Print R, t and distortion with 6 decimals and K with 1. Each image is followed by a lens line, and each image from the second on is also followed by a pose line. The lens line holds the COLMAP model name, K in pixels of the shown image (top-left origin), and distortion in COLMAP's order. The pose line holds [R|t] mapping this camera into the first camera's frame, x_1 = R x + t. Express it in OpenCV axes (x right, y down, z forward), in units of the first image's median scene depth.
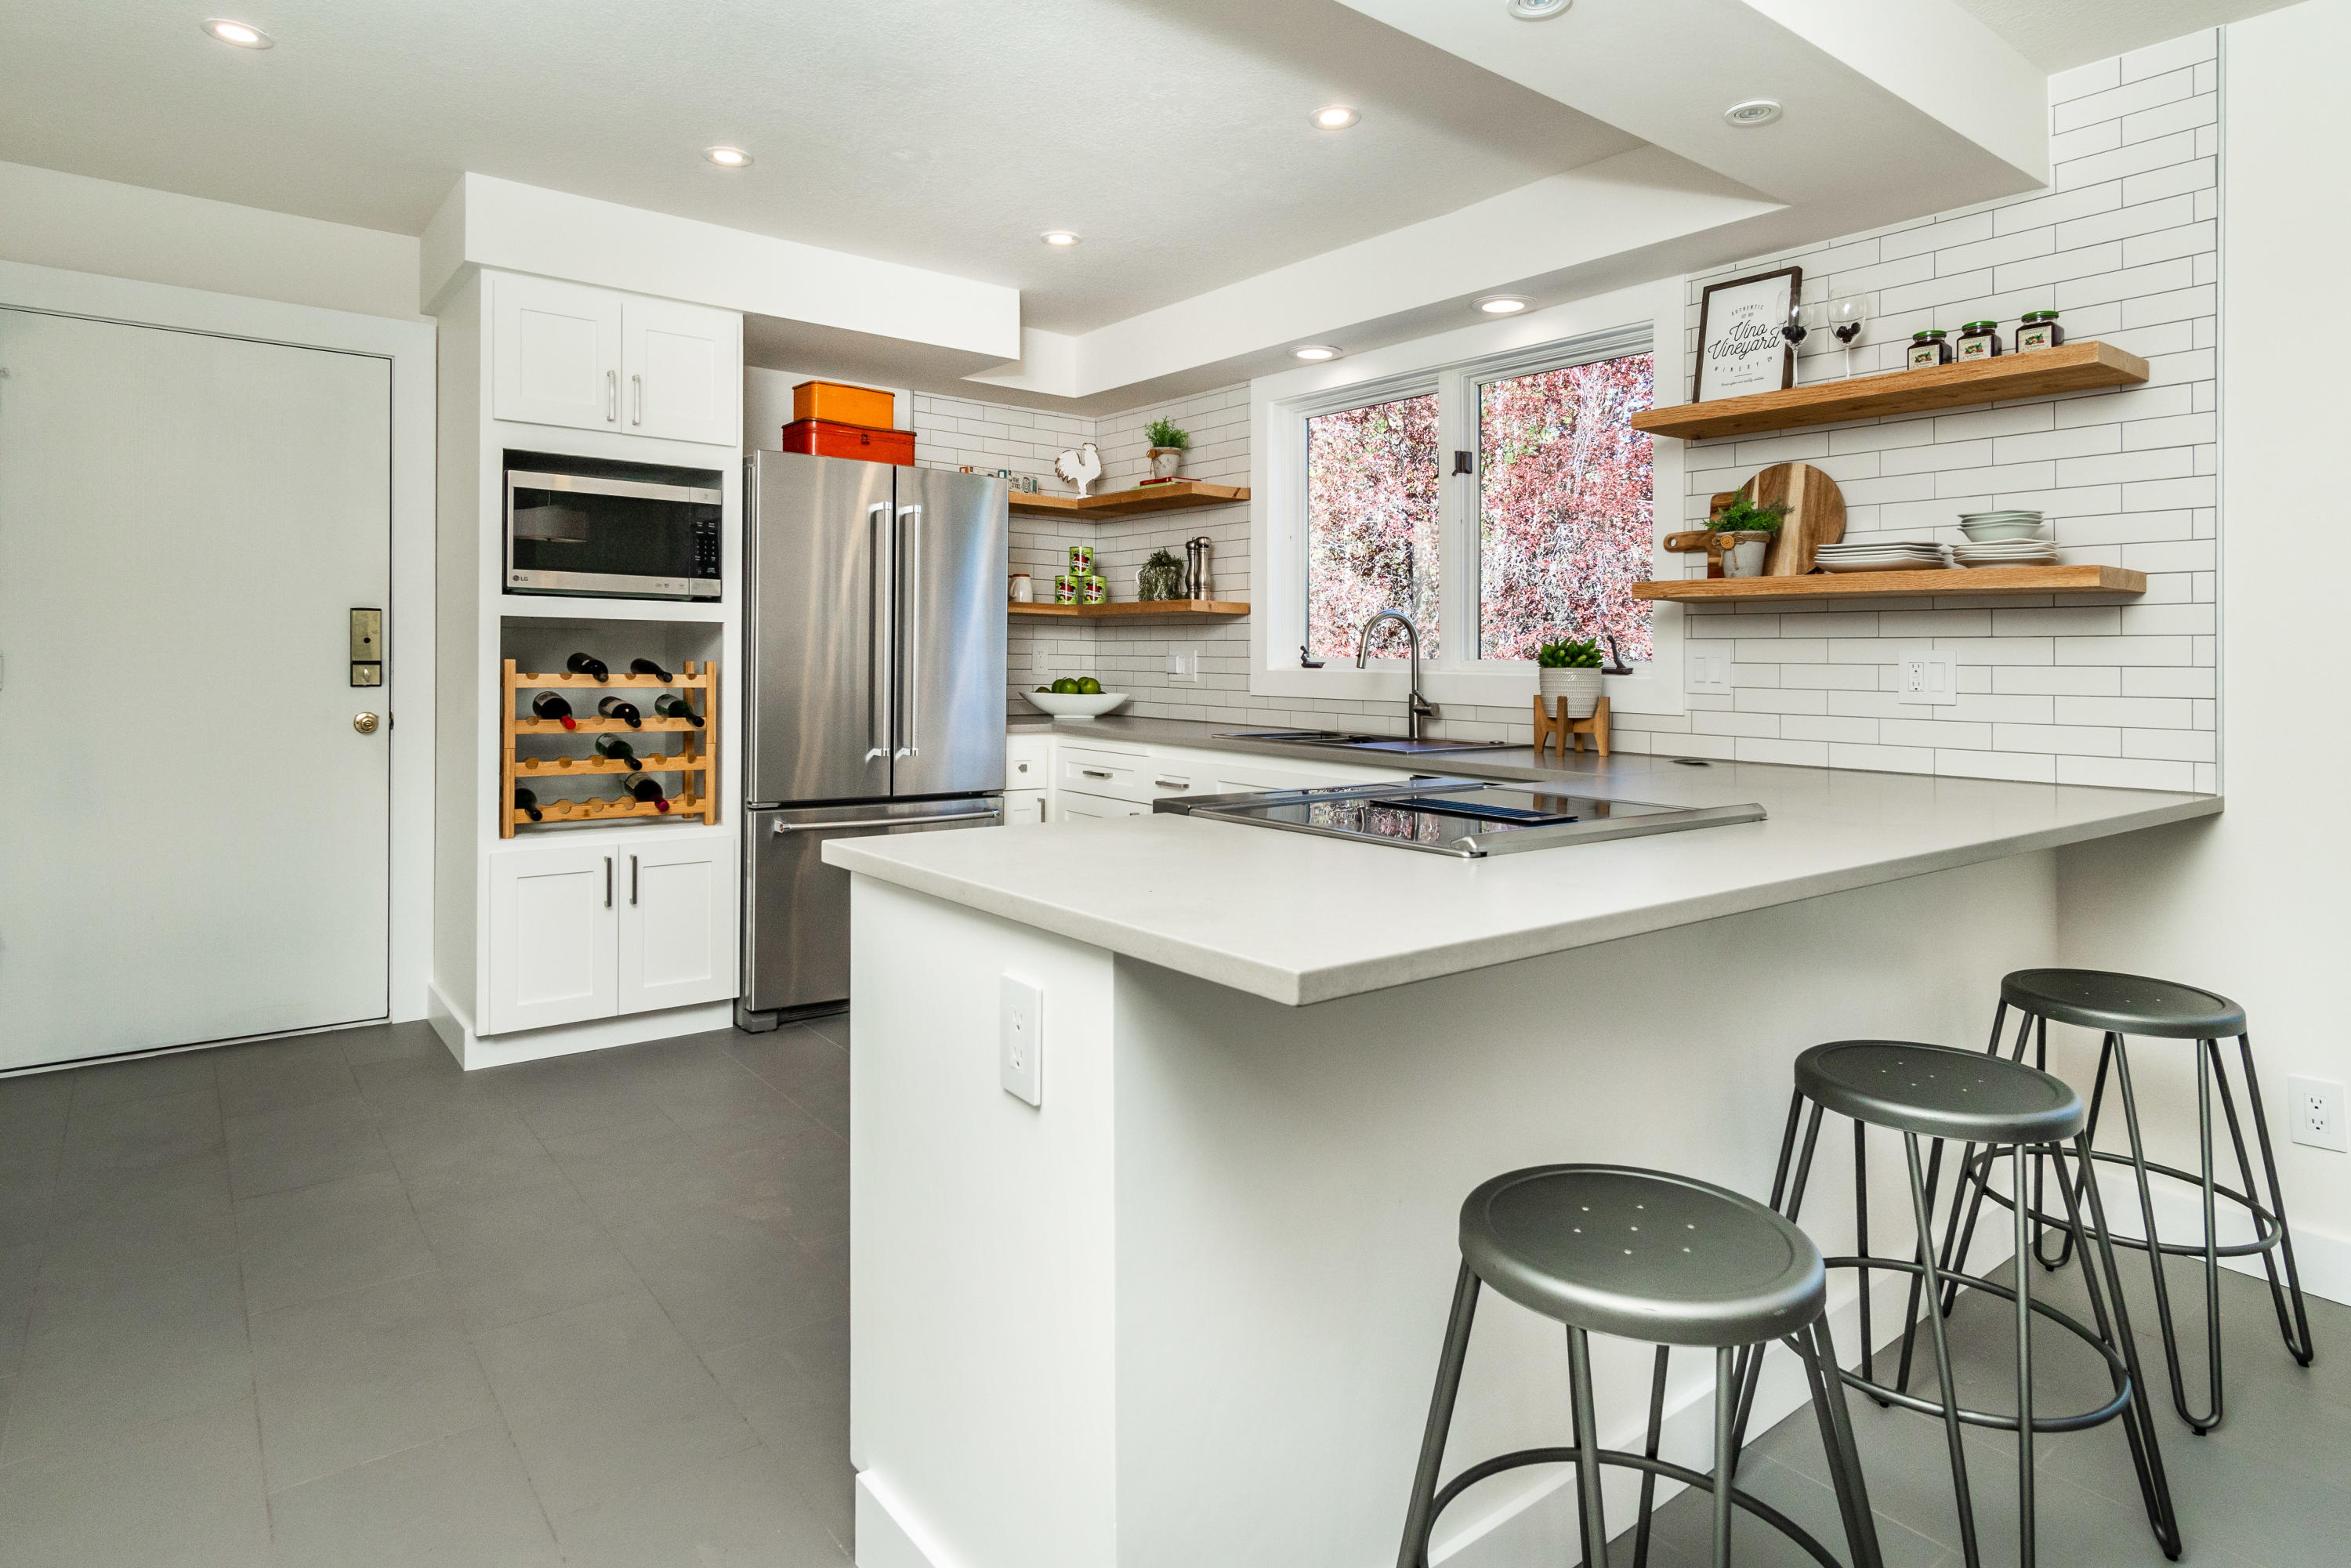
lens RADIAL K [[1284.1, 0, 1173.8], [0, 1284.1, 777.2], [0, 0, 1]] dist [0.009009, 0.002591]
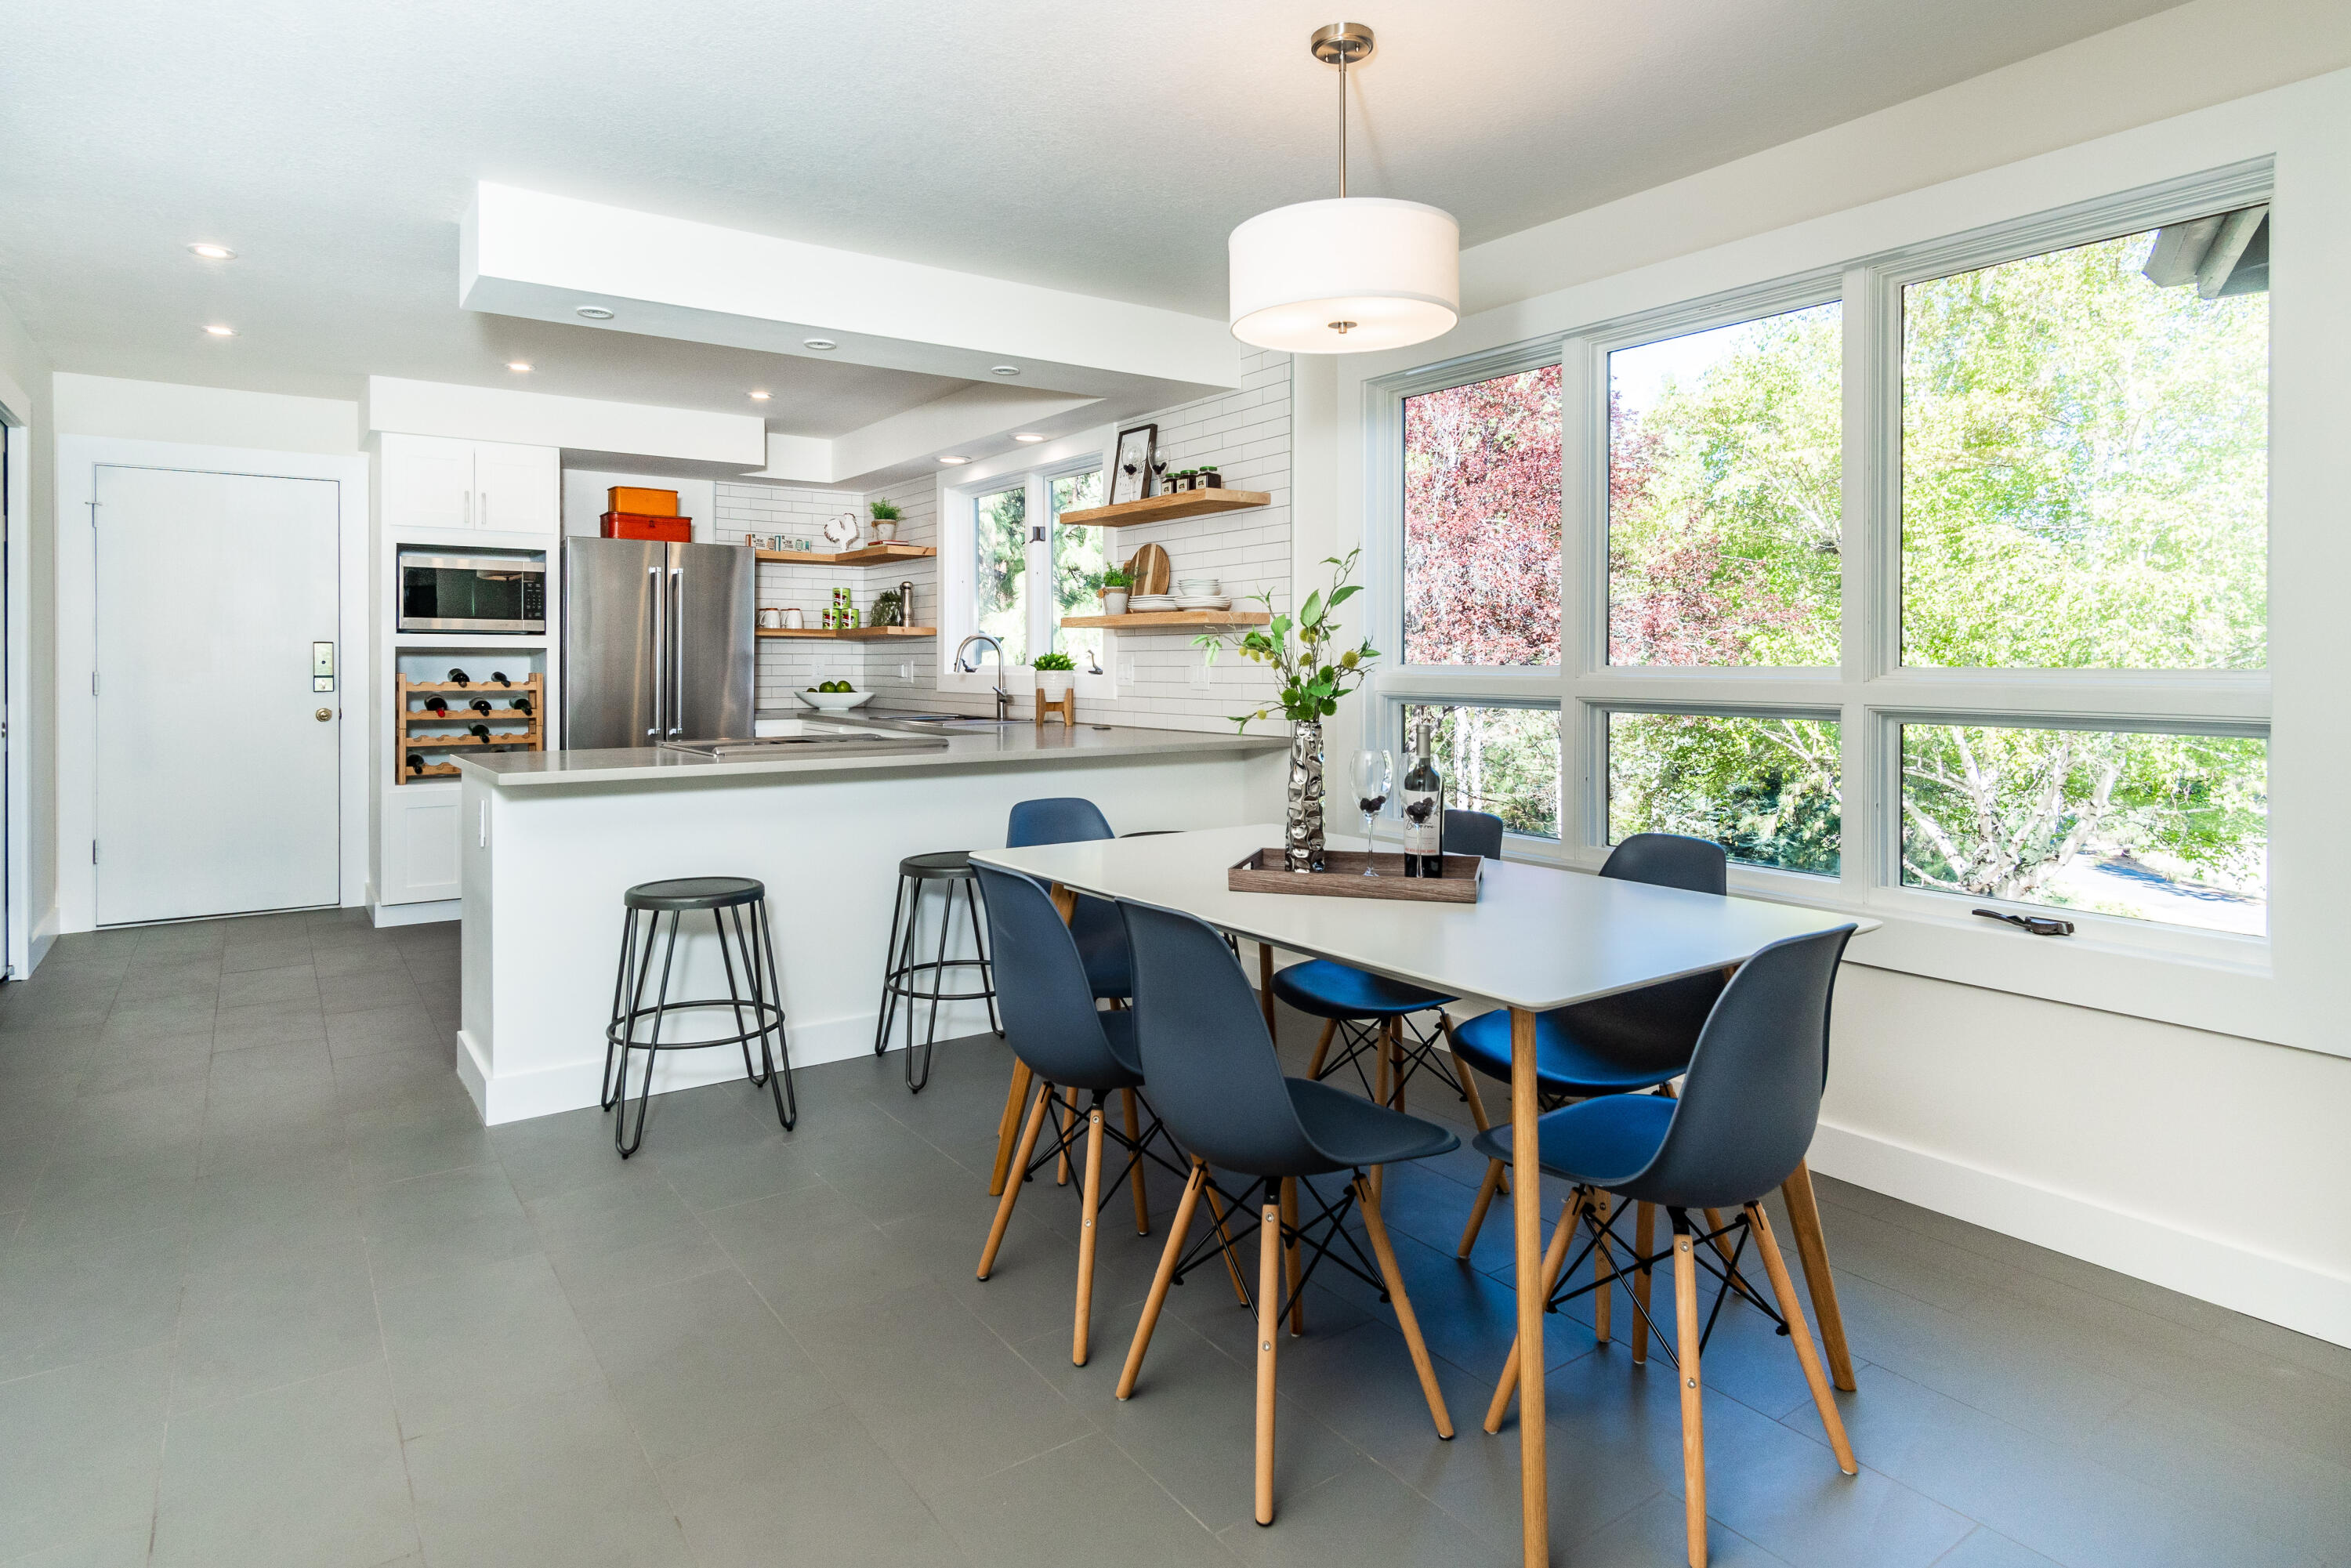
lens RADIAL K [[1284.1, 0, 1183.2], [0, 1284.1, 776.0], [0, 0, 1]] dist [0.009009, 0.002591]
pose [[0.998918, -0.009089, -0.045599, 0.483663], [0.008849, 0.999946, -0.005467, 0.049323], [0.045647, 0.005058, 0.998945, -0.512846]]
